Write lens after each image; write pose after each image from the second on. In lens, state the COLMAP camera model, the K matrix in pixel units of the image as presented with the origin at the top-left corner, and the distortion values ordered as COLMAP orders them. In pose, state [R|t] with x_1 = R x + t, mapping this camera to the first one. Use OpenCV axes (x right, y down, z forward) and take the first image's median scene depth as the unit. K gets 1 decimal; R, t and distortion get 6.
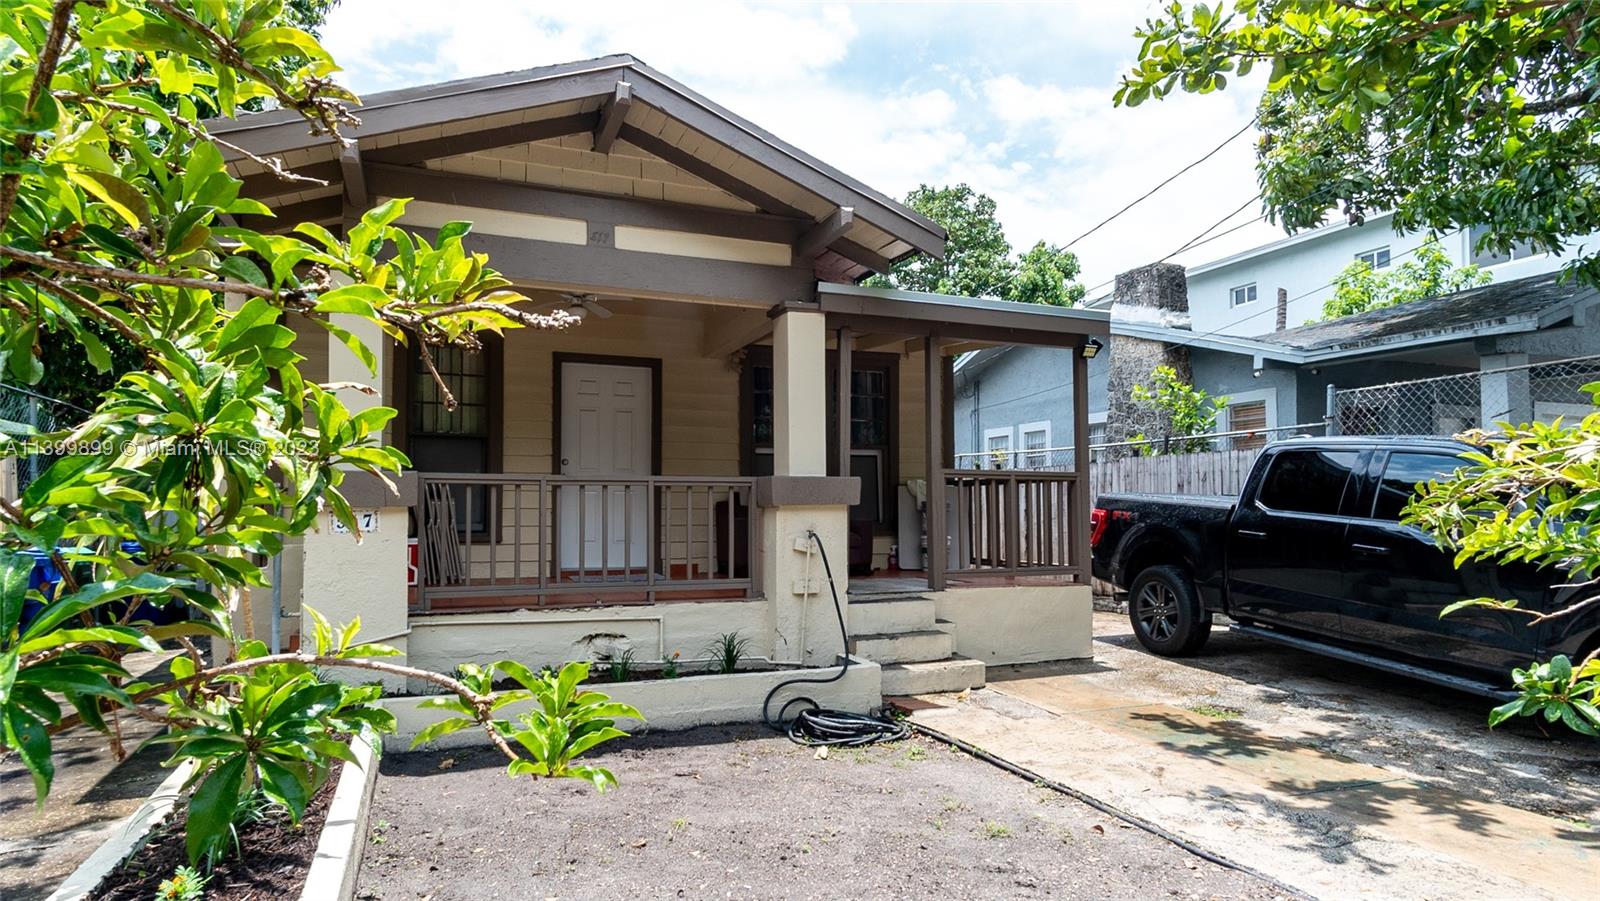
lens RADIAL K [[858.0, 0, 805.7], [0, 858.0, 503.1], [0, 0, 1]] dist [0.002327, 0.000218]
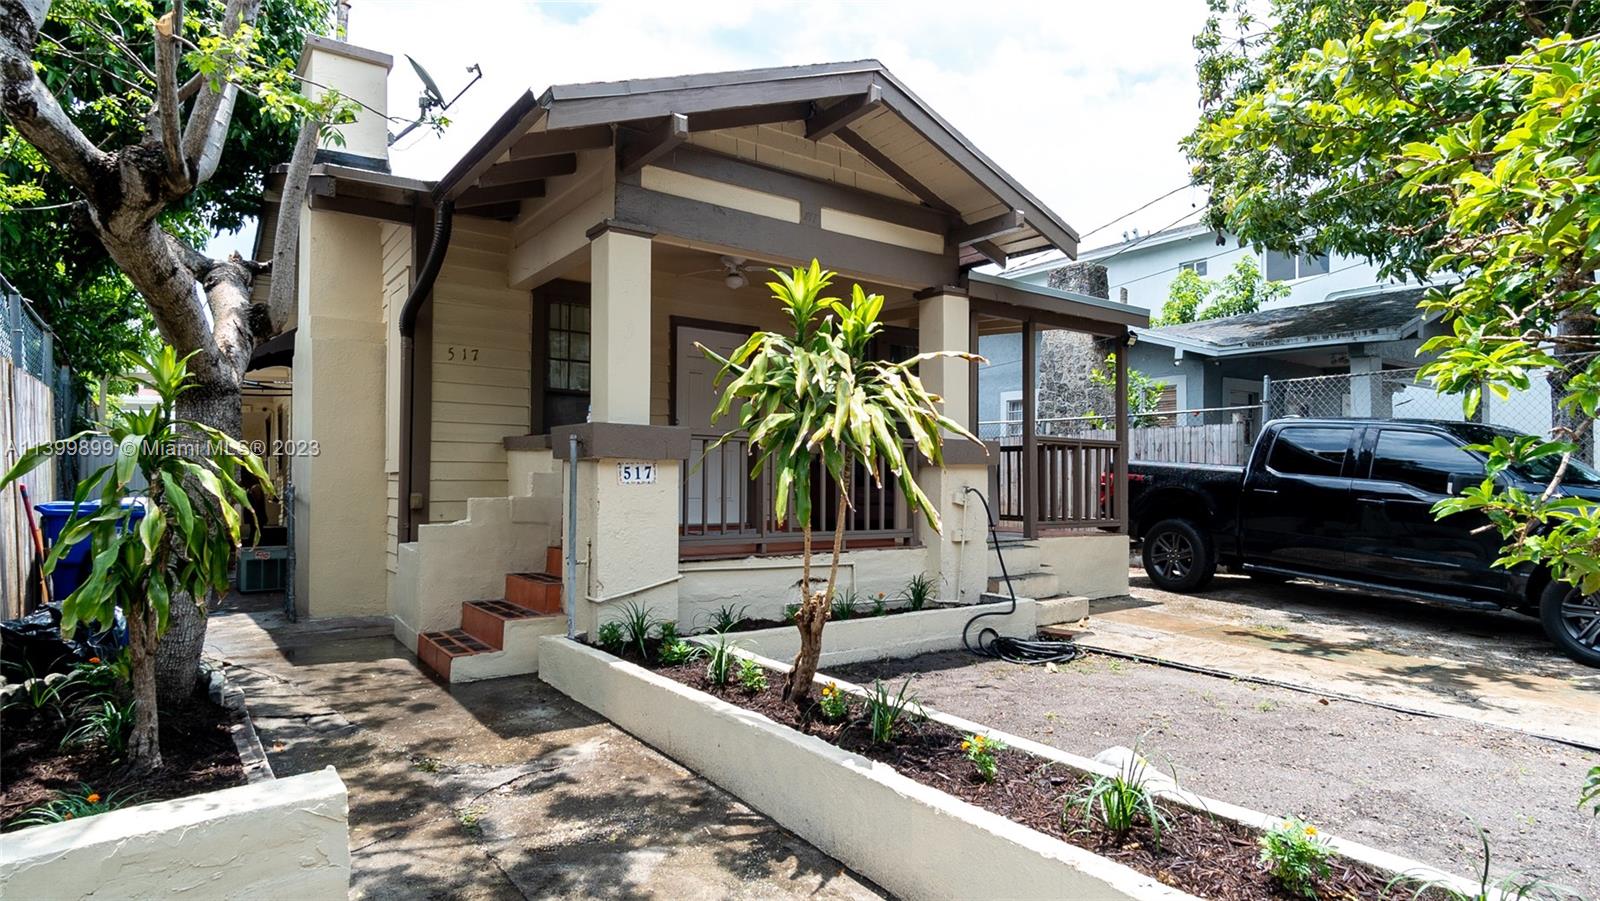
lens RADIAL K [[857.7, 0, 826.2], [0, 857.7, 479.5], [0, 0, 1]] dist [0.003292, 0.000823]
pose [[0.966031, 0.008202, 0.258297, -0.454763], [-0.010416, 0.999920, 0.007206, 0.015735], [-0.258218, -0.009651, 0.966039, -0.061681]]
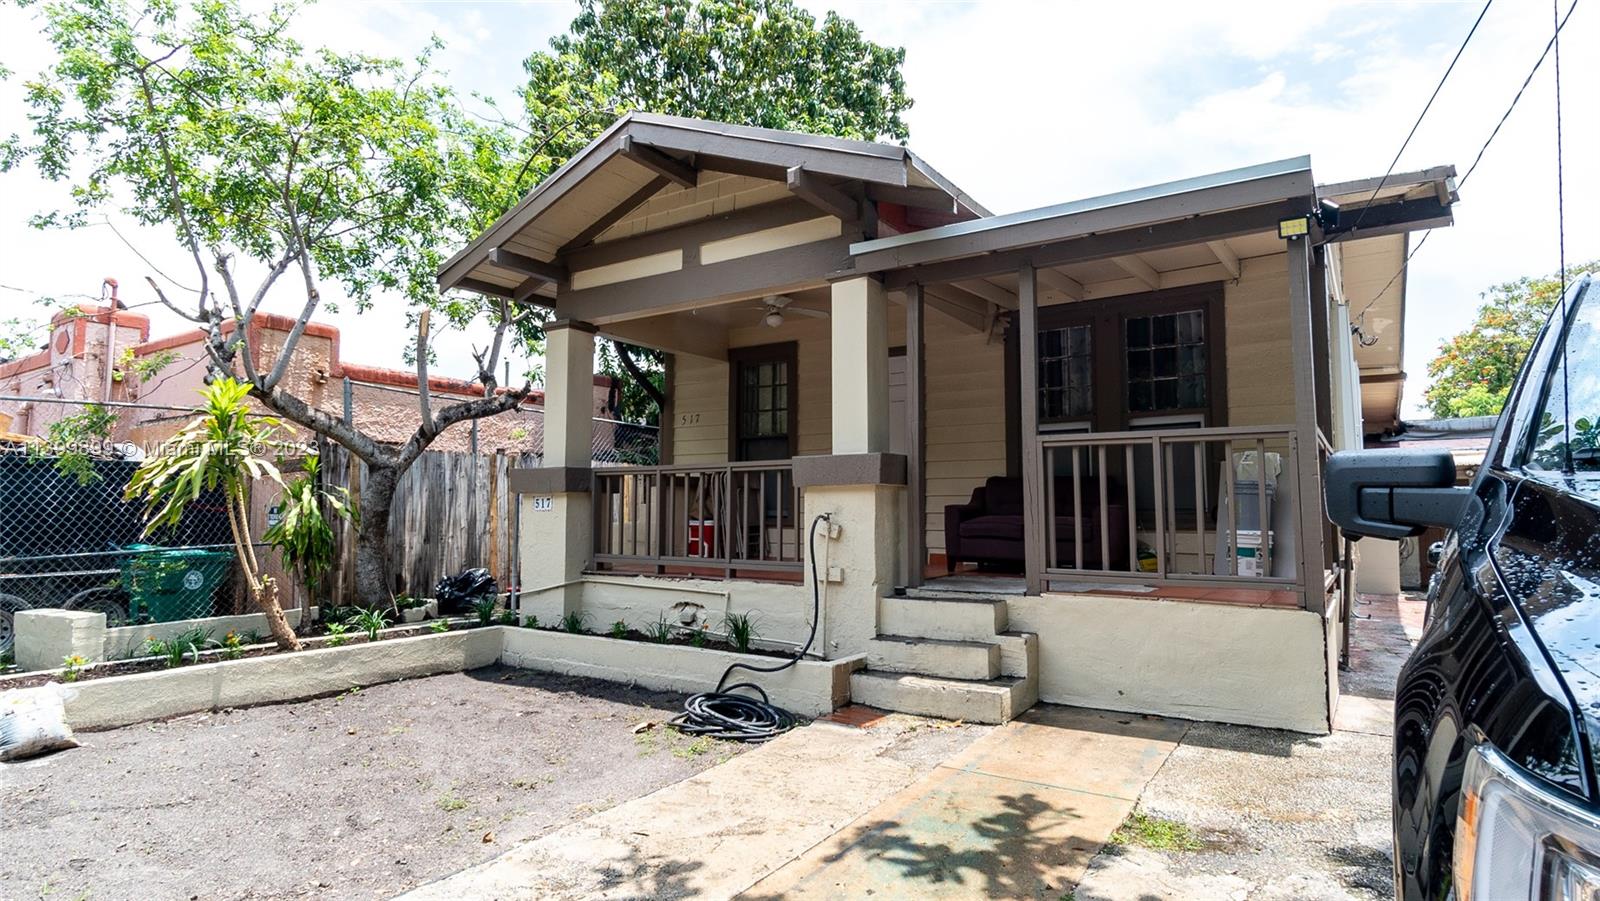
lens RADIAL K [[857.7, 0, 826.2], [0, 857.7, 479.5], [0, 0, 1]] dist [0.003292, 0.000823]
pose [[0.580298, -0.029907, -0.813855, 0.728924], [0.005716, 0.999450, -0.032651, 0.024339], [0.814384, 0.014295, 0.580150, 0.436306]]
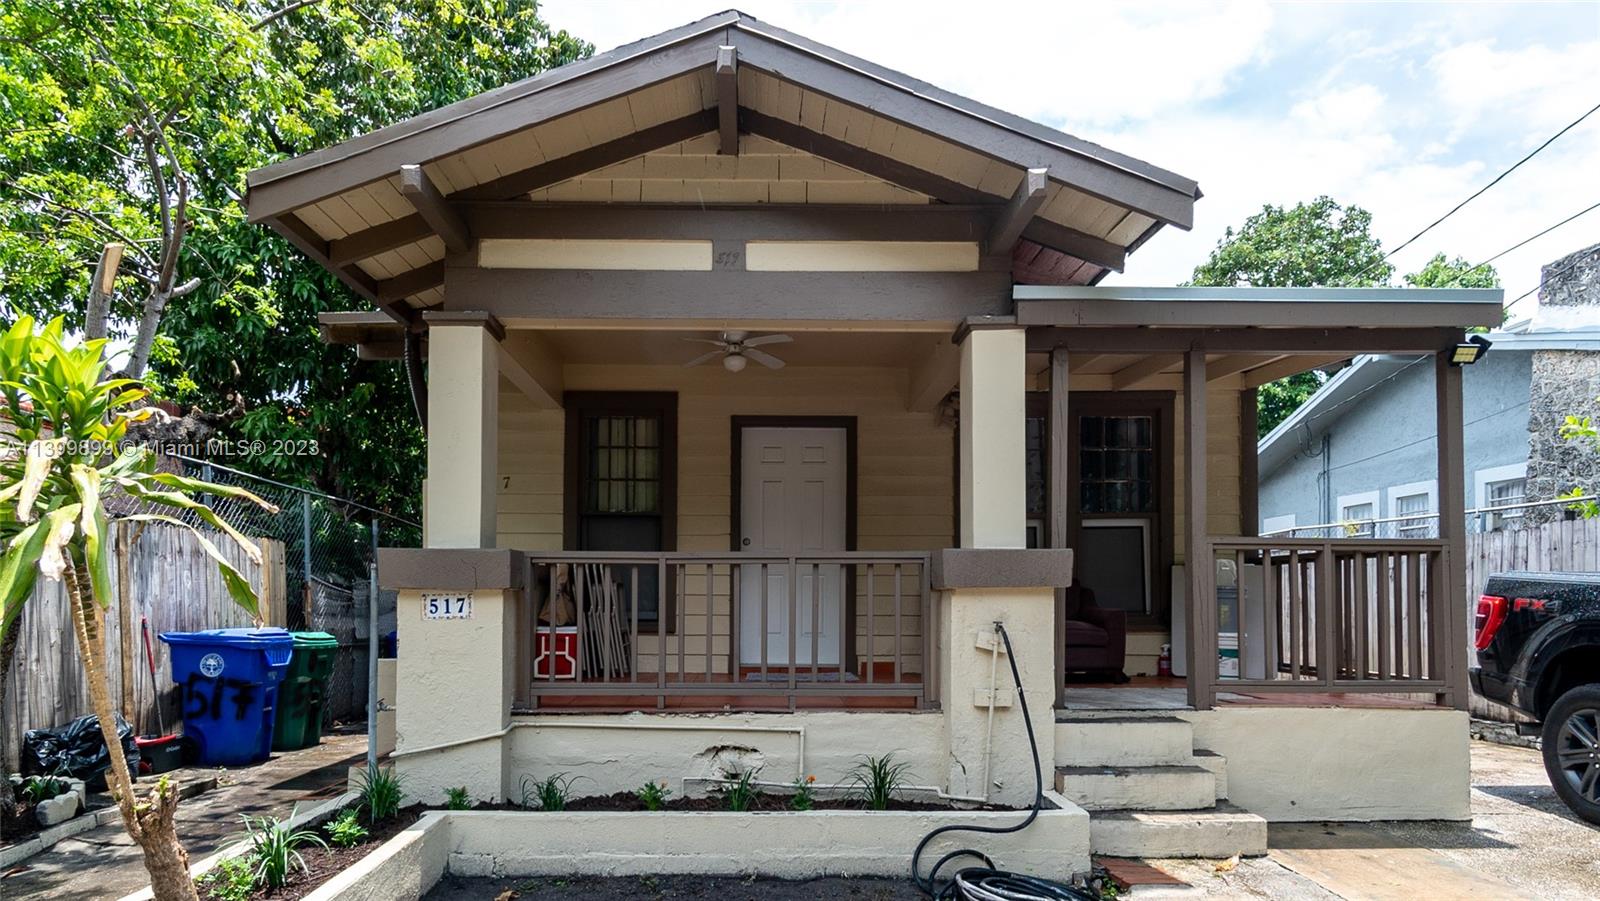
lens RADIAL K [[891.4, 0, 804.3], [0, 891.4, 600.6], [0, 0, 1]] dist [0.003044, 0.001541]
pose [[0.935538, 0.000586, -0.353226, 0.115270], [0.000952, 0.999991, 0.004183, 0.009892], [0.353225, -0.004250, 0.935529, 0.211915]]
